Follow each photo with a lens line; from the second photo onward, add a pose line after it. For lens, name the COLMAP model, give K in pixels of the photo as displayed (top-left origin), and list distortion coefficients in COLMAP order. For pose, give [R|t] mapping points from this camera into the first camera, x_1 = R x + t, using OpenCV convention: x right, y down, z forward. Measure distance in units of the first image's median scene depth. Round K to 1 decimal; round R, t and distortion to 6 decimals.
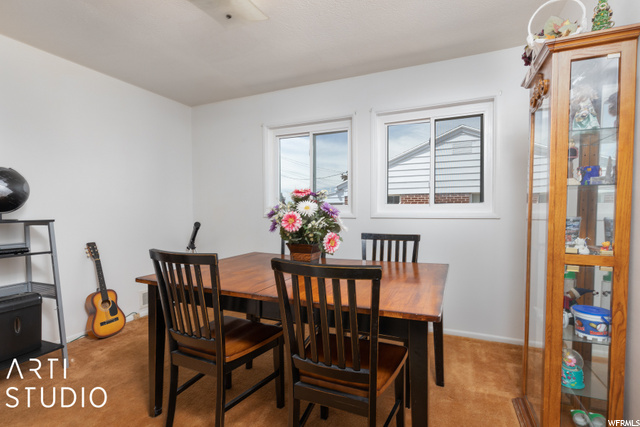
lens RADIAL K [[311.7, 0, 319.3], [0, 311.7, 213.8], [0, 0, 1]] dist [0.000454, -0.000257]
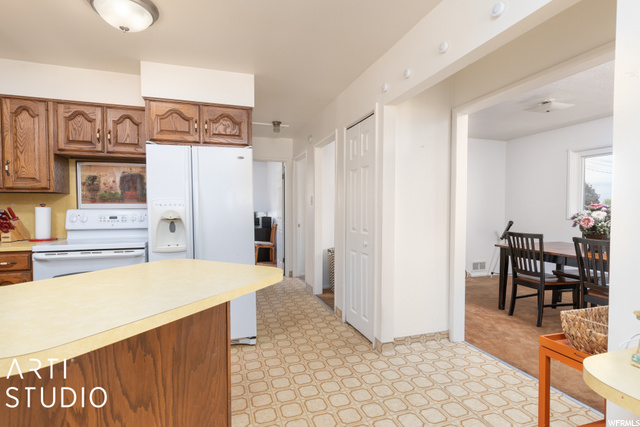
lens RADIAL K [[311.7, 0, 319.7], [0, 311.7, 213.0], [0, 0, 1]] dist [0.000454, -0.000257]
pose [[0.666315, 0.021672, -0.745356, 0.234415], [-0.020727, 0.999730, 0.010539, -0.016028], [0.745382, 0.008427, 0.666584, -1.438832]]
